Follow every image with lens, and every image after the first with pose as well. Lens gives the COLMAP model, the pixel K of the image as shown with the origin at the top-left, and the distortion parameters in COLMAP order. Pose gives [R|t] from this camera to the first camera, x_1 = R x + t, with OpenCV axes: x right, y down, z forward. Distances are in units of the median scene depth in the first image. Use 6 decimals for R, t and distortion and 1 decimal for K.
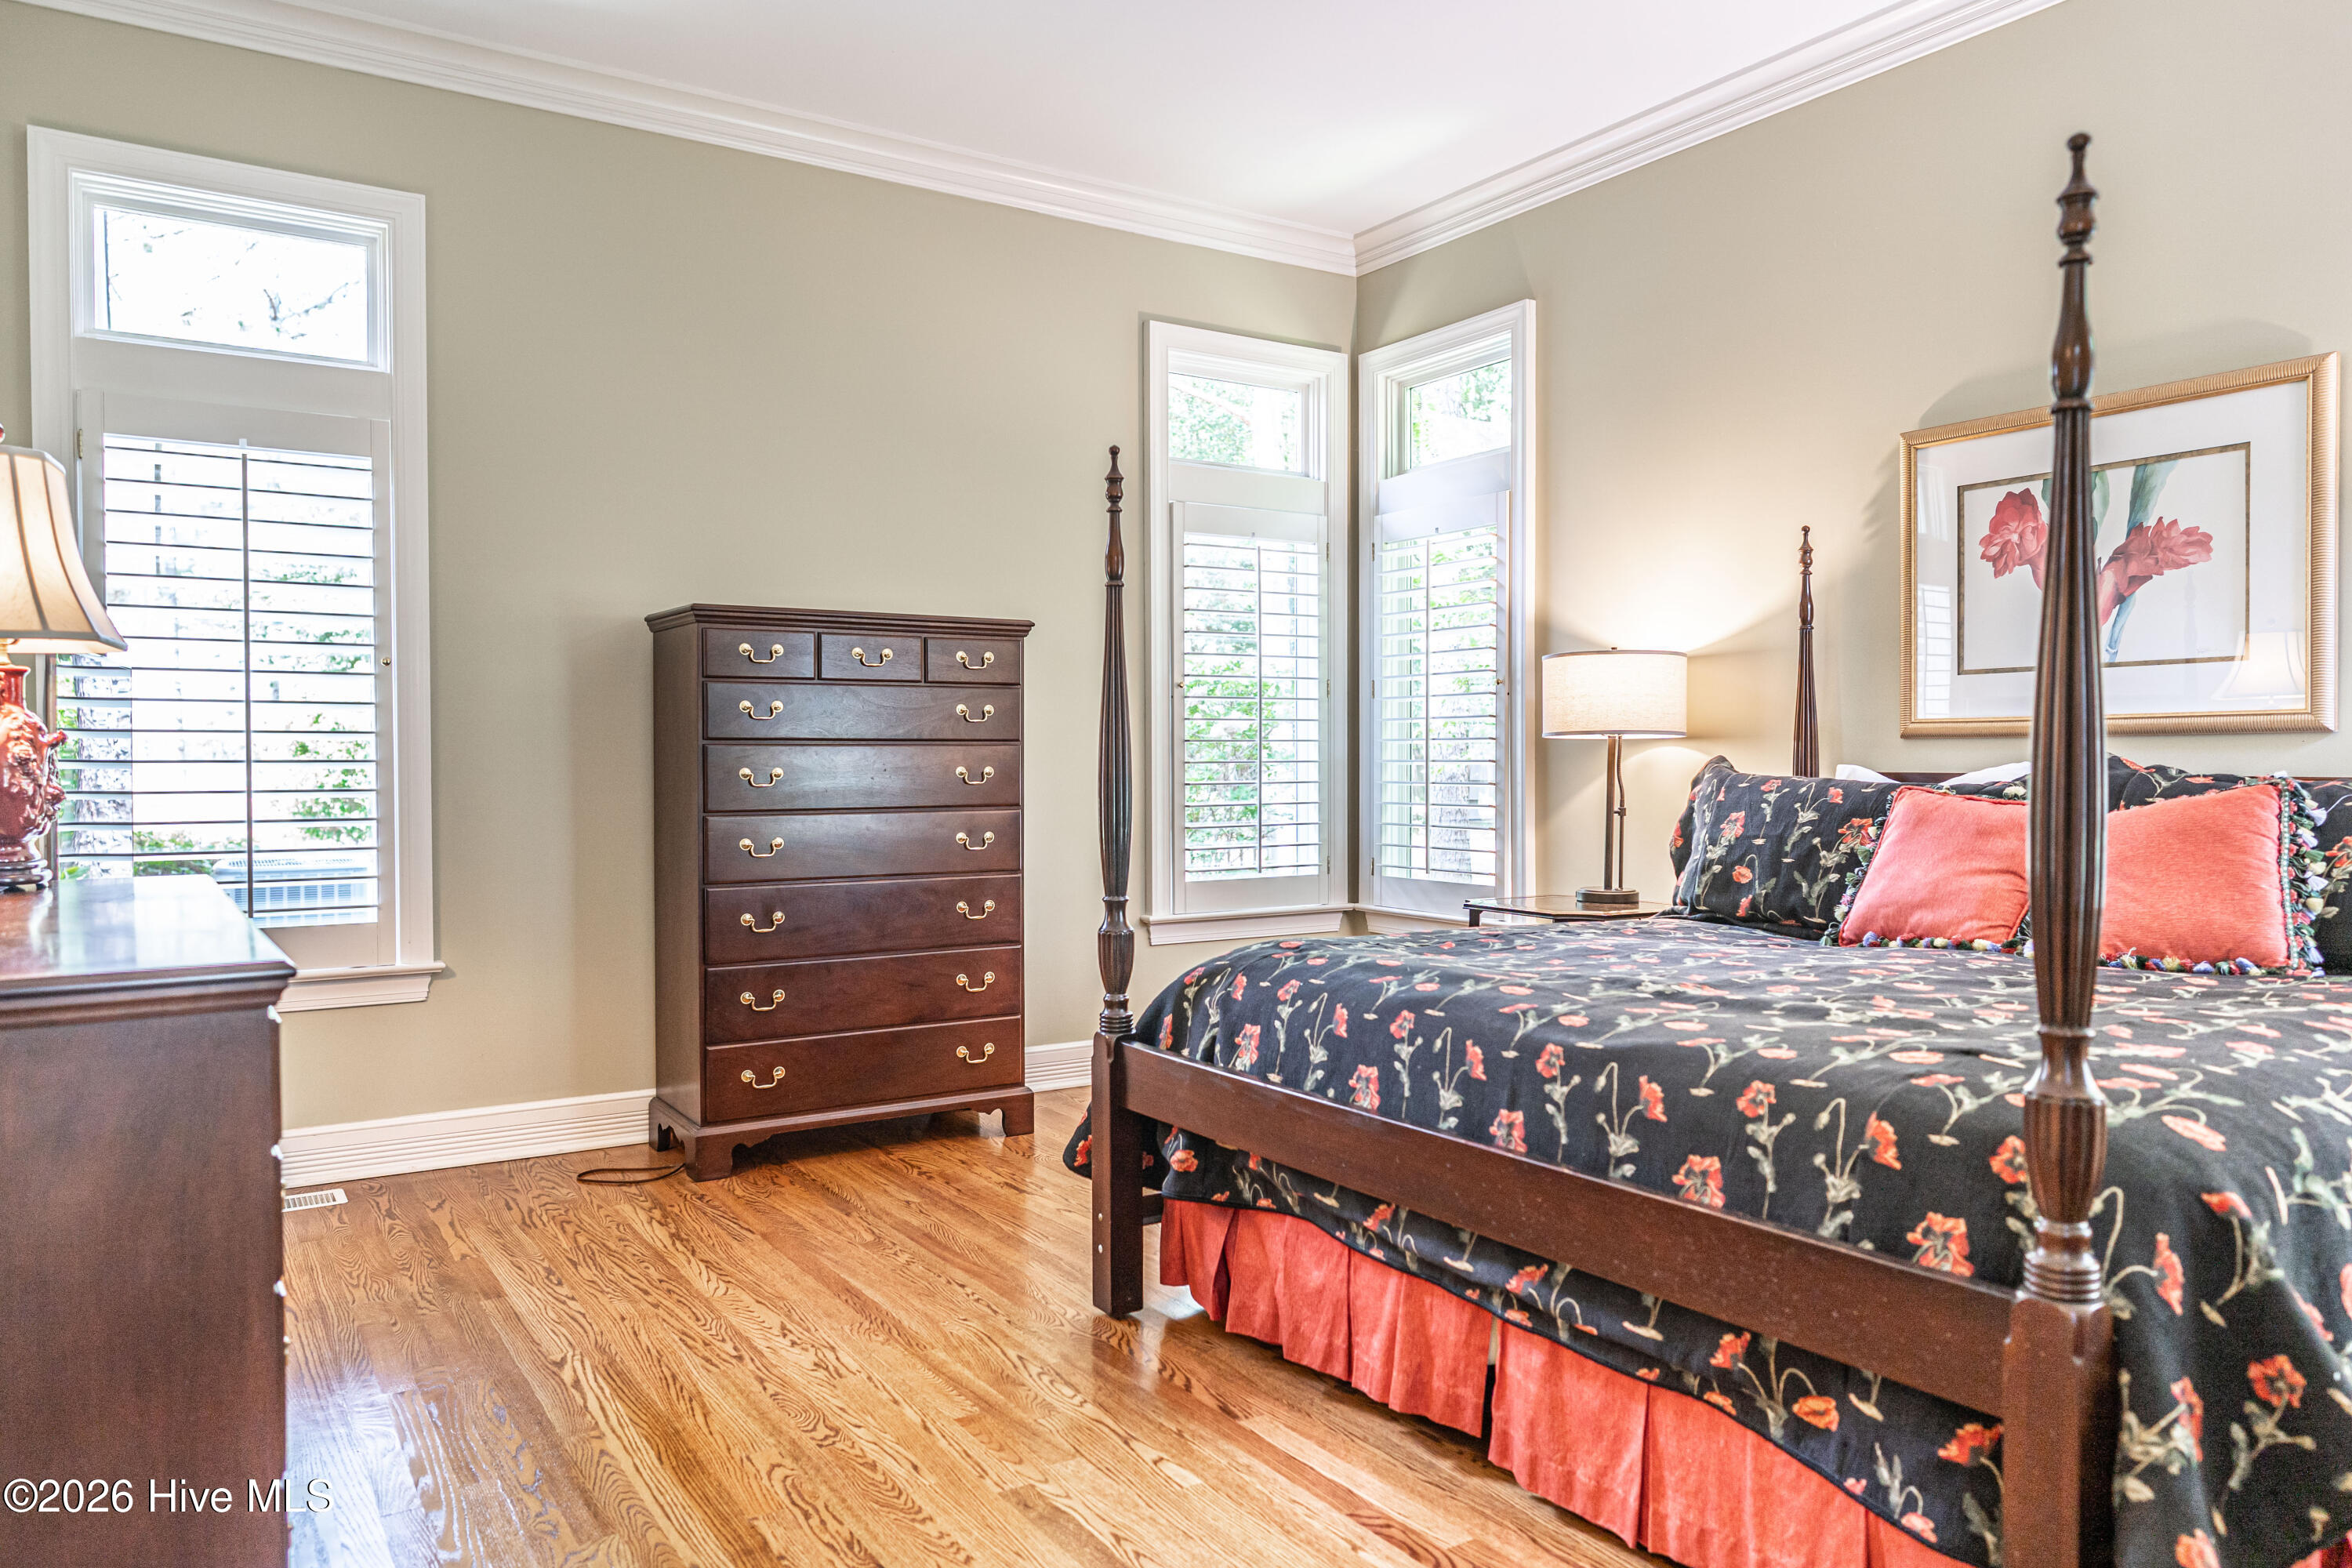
lens RADIAL K [[1606.9, 0, 1176.0], [0, 1606.9, 784.0], [0, 0, 1]] dist [0.036313, -0.000889]
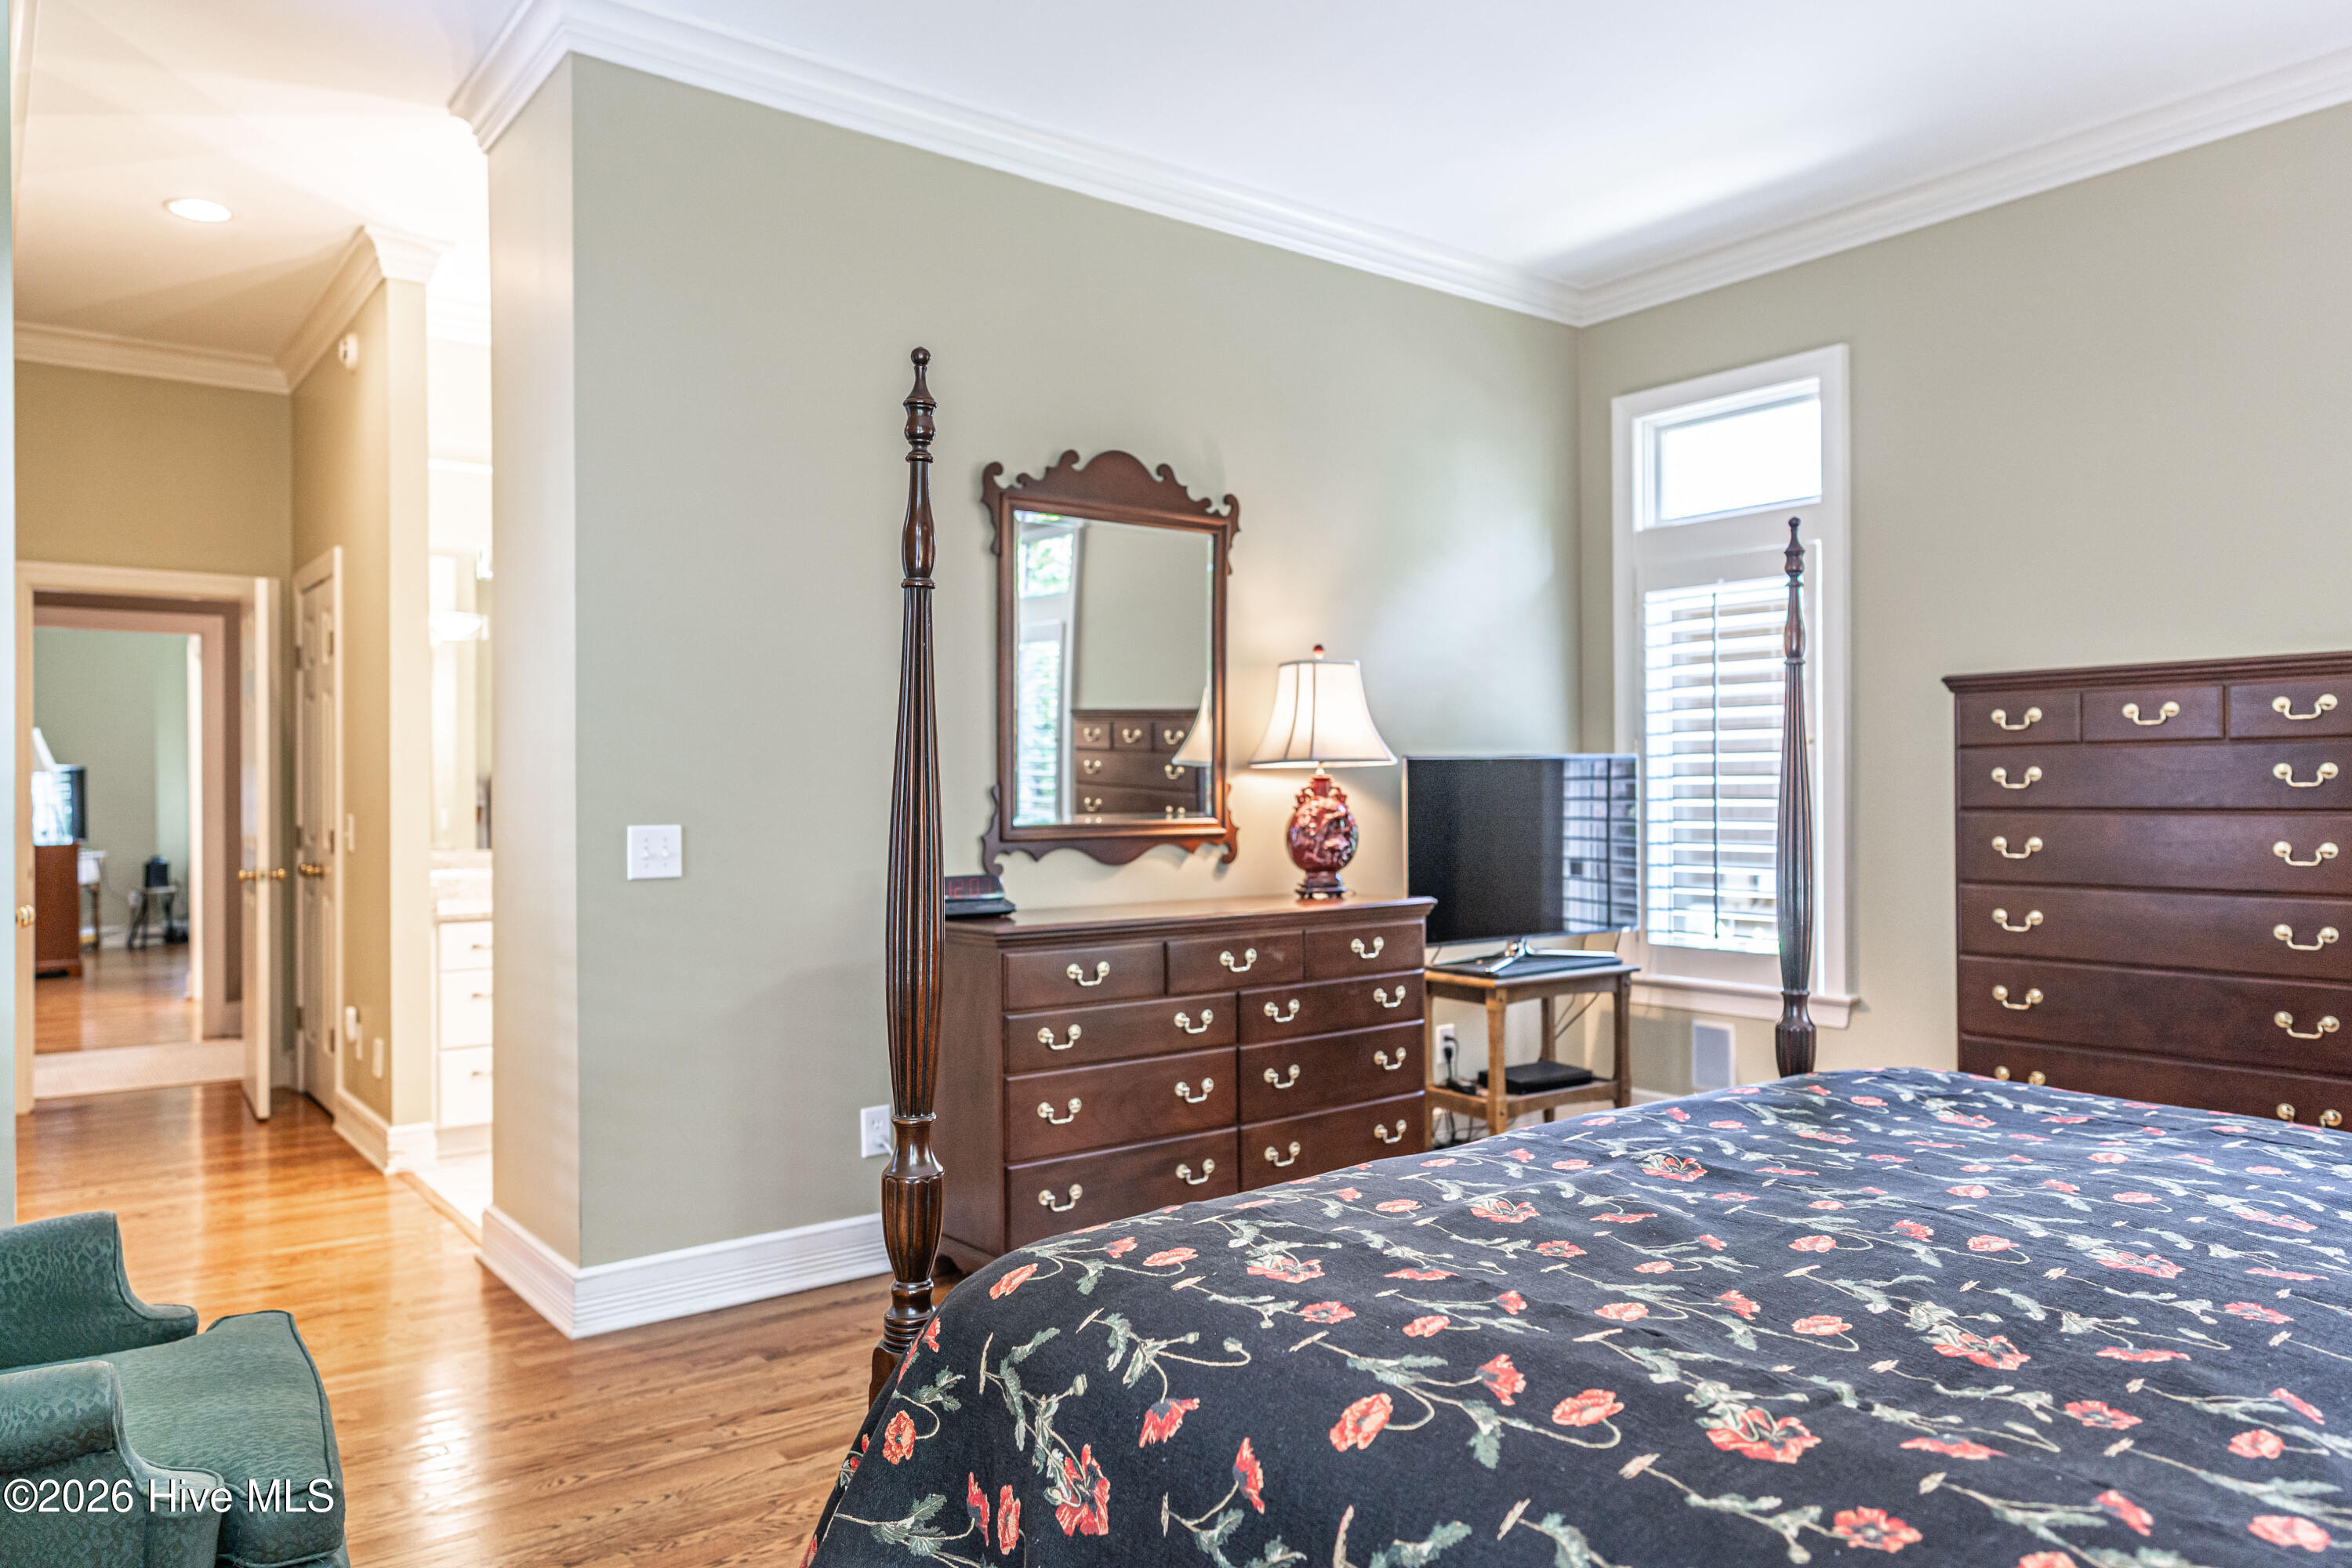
lens RADIAL K [[1606.9, 0, 1176.0], [0, 1606.9, 784.0], [0, 0, 1]] dist [0.036313, -0.000889]
pose [[0.061769, -0.001297, -0.998090, 0.685125], [-0.008368, 0.999963, -0.001817, -0.035884], [0.998055, 0.008465, 0.061756, 0.444514]]
